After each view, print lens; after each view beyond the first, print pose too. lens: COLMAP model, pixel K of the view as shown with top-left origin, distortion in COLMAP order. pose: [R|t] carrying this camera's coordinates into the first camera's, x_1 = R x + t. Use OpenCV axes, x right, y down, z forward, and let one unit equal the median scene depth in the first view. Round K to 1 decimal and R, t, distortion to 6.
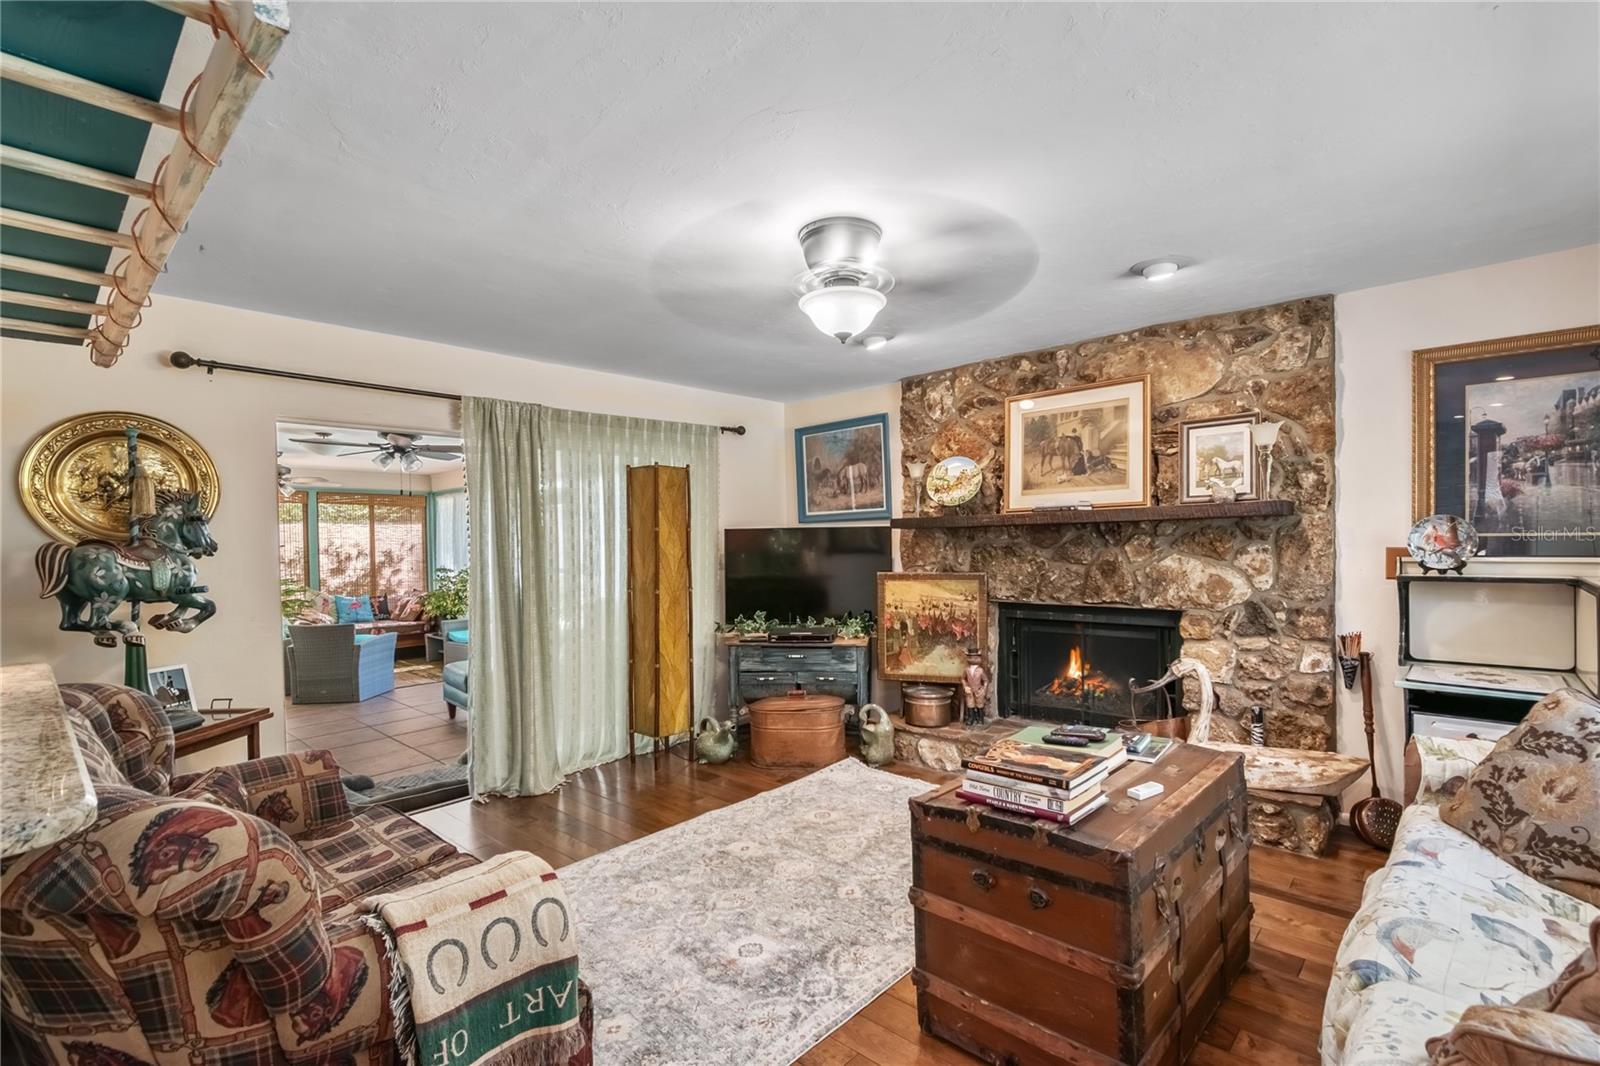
lens RADIAL K [[725.5, 0, 807.5], [0, 725.5, 547.8], [0, 0, 1]] dist [-0.002931, -0.000210]
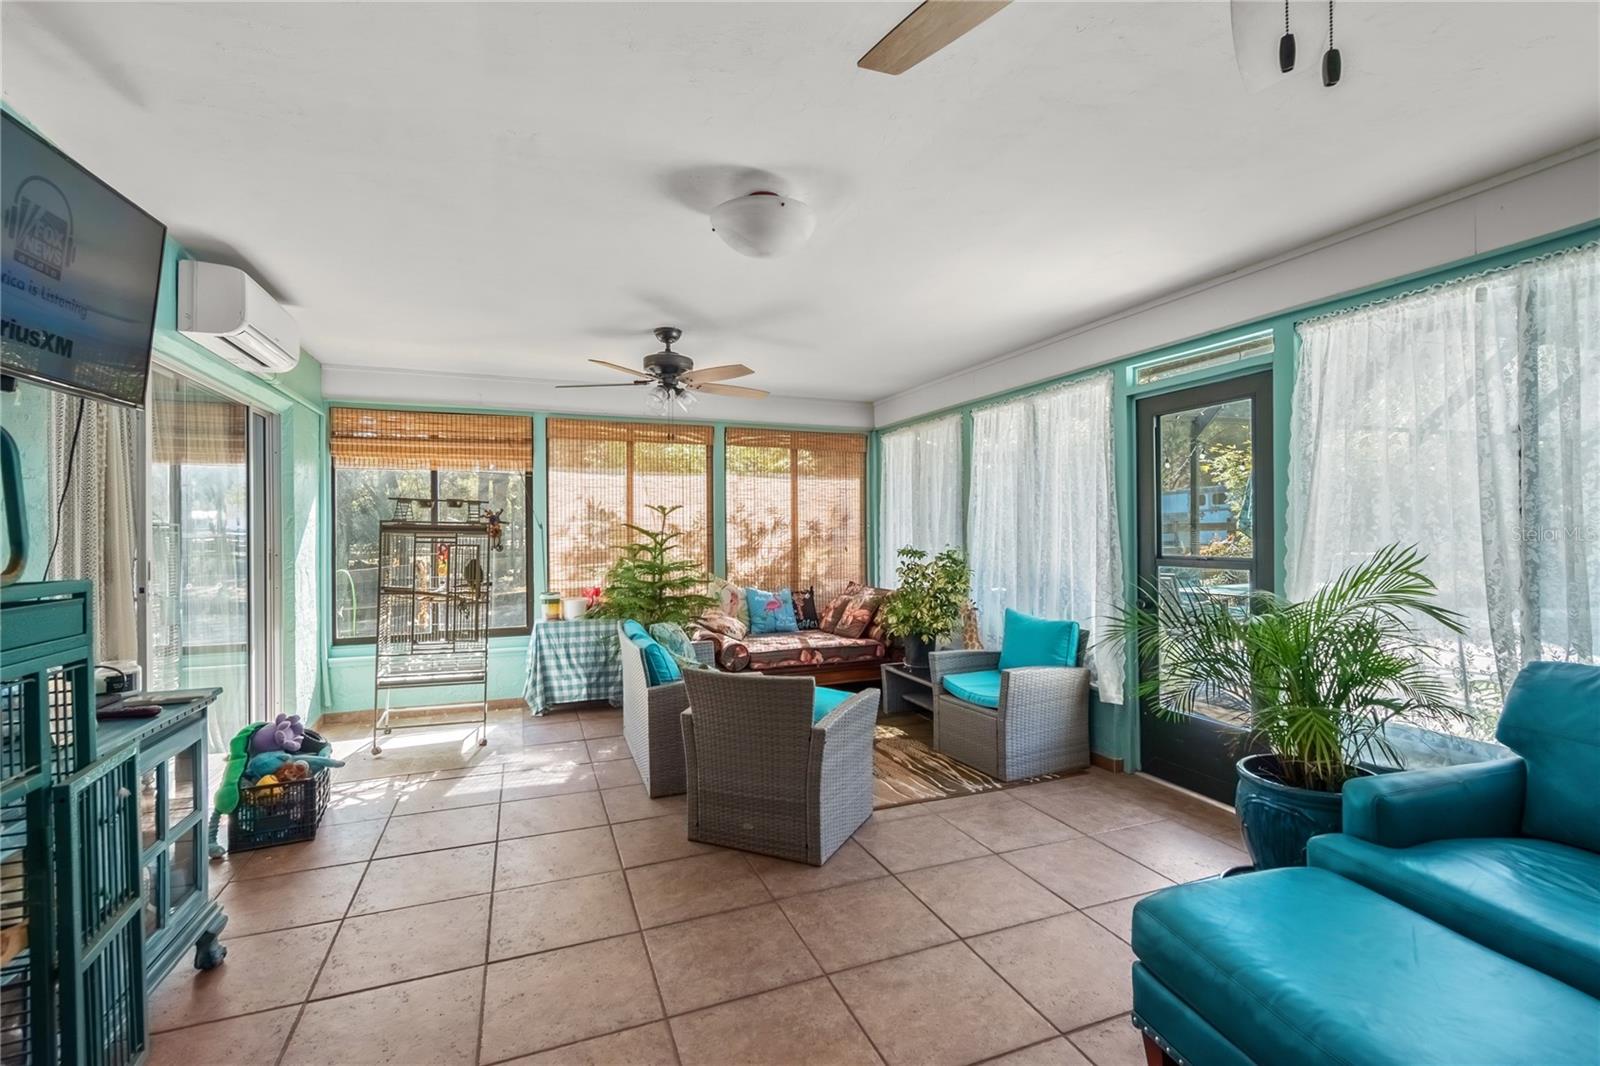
lens RADIAL K [[725.5, 0, 799.0], [0, 725.5, 530.7], [0, 0, 1]] dist [-0.002931, -0.000210]
pose [[0.891838, 0.013366, -0.452157, -0.309886], [-0.014839, 0.999890, 0.000290, 0.013541], [0.452111, 0.006451, 0.891939, 0.433385]]
